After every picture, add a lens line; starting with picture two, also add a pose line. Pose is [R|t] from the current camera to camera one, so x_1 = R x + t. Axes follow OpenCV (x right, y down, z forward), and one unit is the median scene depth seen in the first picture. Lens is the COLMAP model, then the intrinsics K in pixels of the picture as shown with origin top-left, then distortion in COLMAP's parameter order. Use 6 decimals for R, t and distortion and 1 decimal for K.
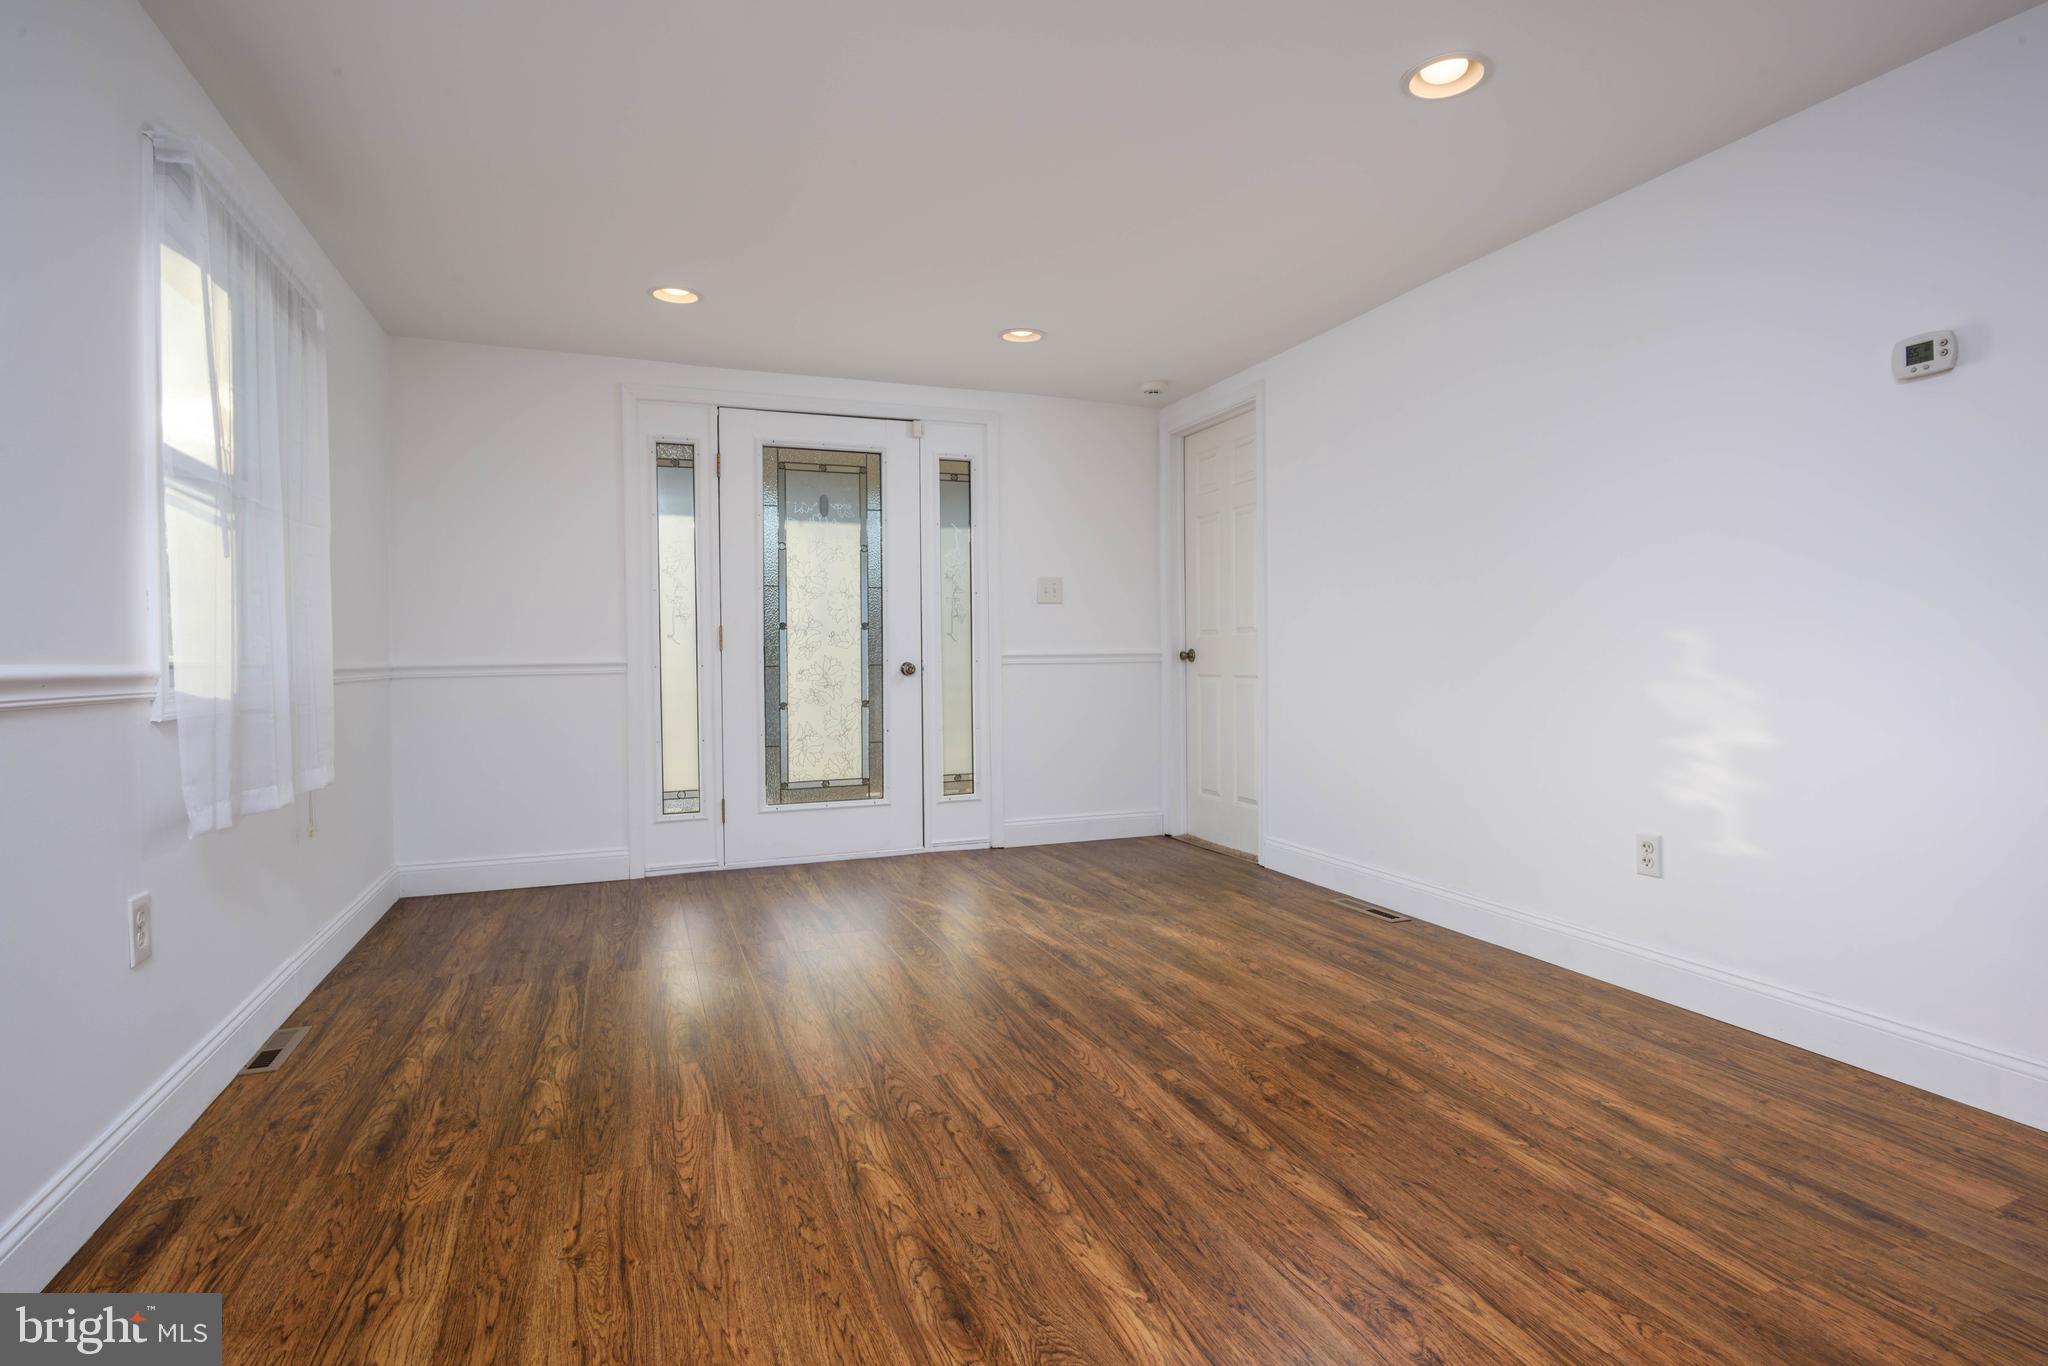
lens RADIAL K [[1043.4, 0, 1025.8], [0, 1043.4, 672.8], [0, 0, 1]] dist [-0.001929, -0.000234]
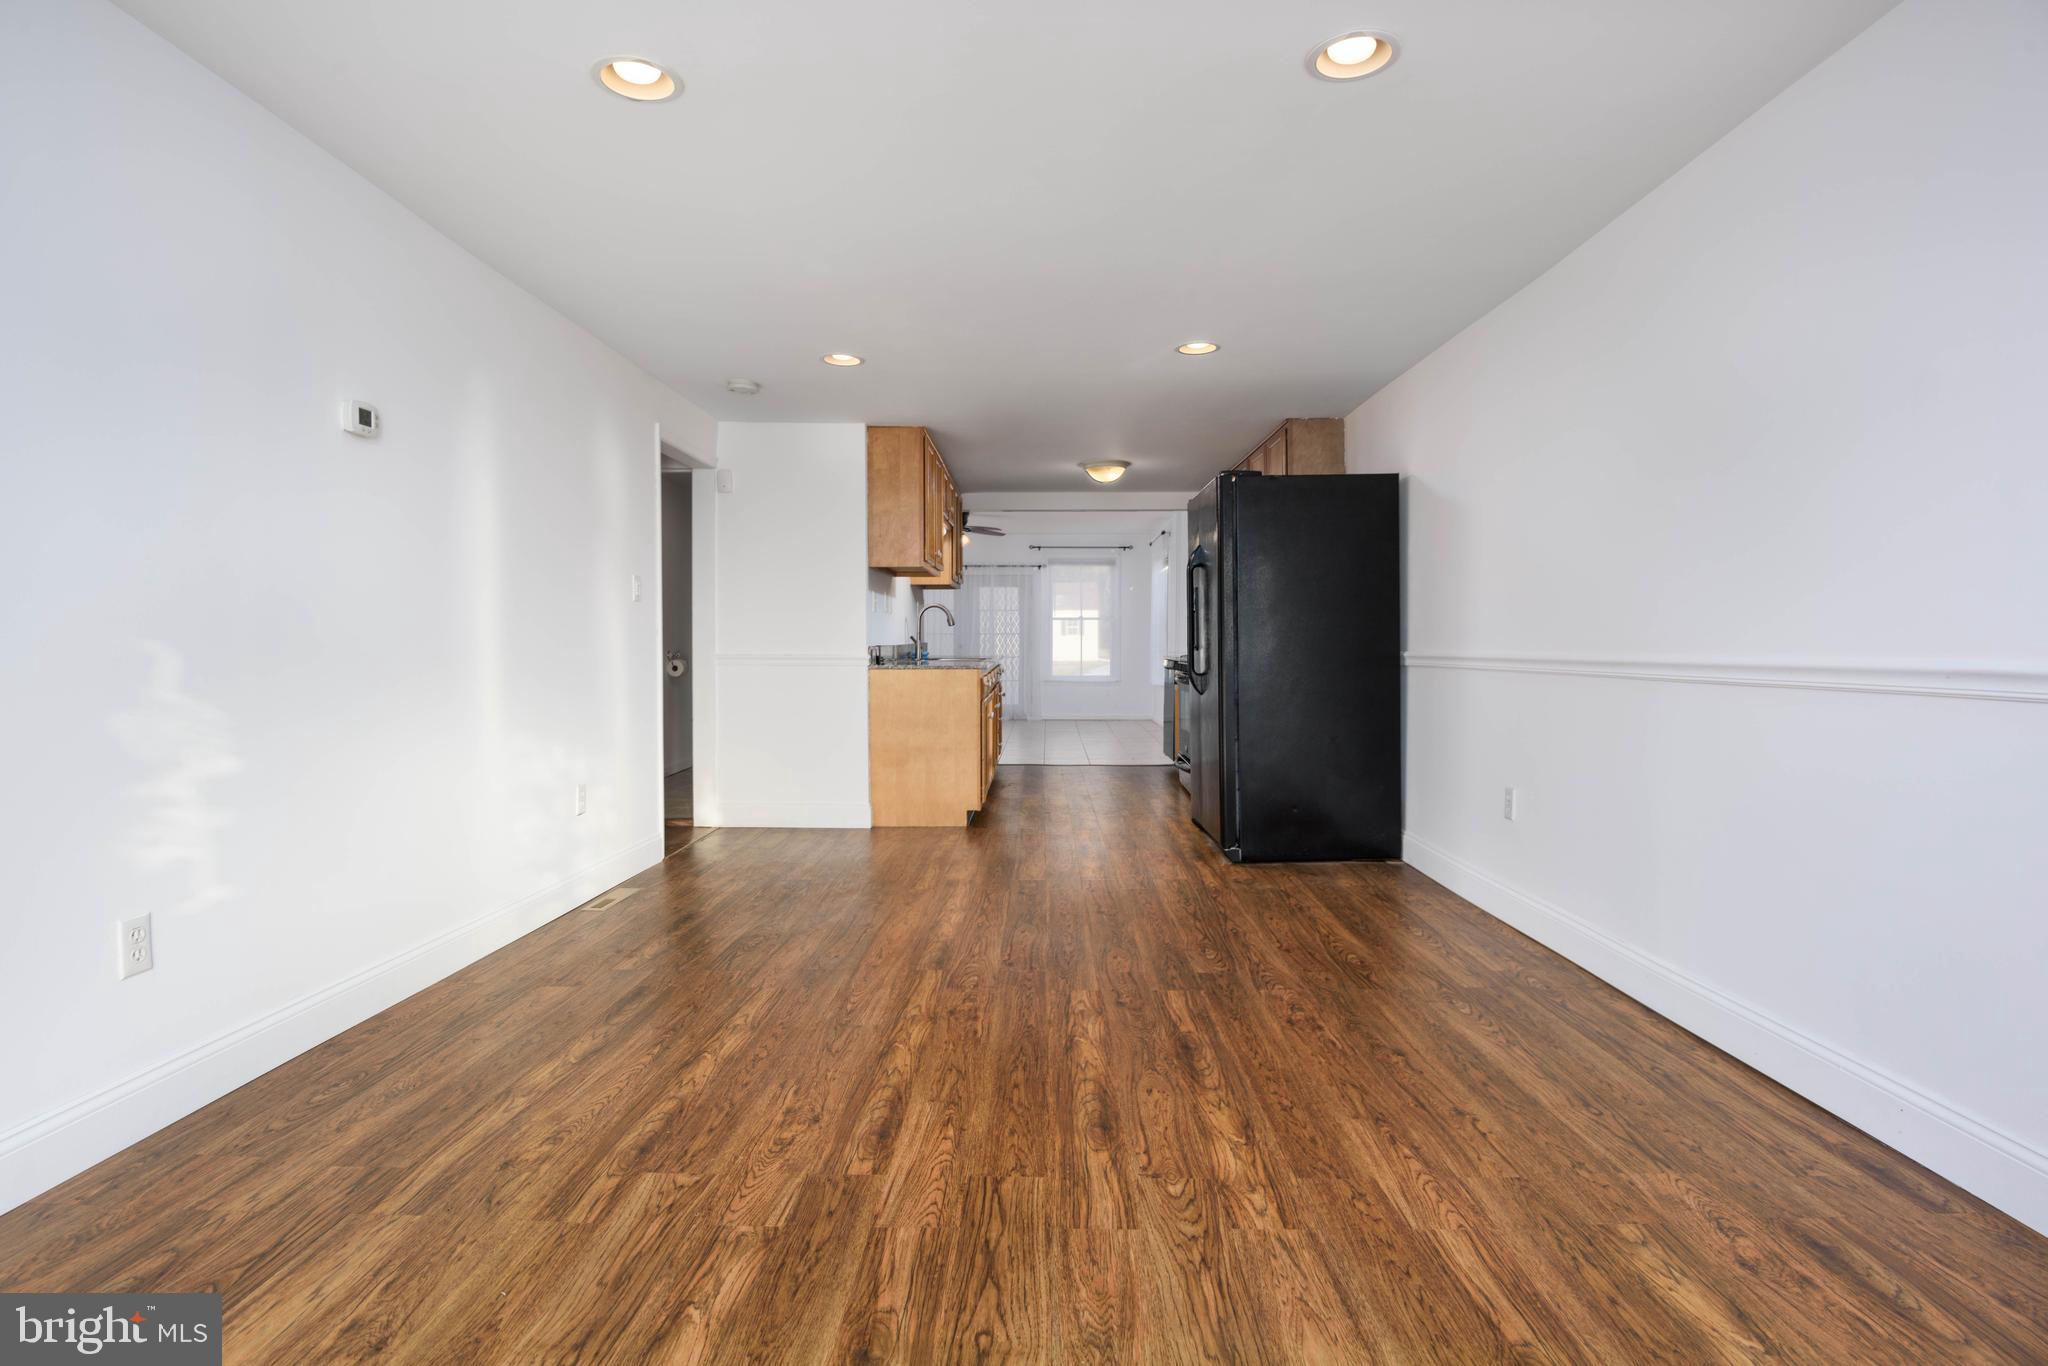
lens RADIAL K [[1043.4, 0, 1021.6], [0, 1043.4, 687.8], [0, 0, 1]] dist [-0.001929, -0.000234]
pose [[-0.926114, -0.003698, 0.377226, -0.321651], [0.016841, 0.998550, 0.051135, -0.040272], [-0.376868, 0.053709, -0.924708, 1.879298]]
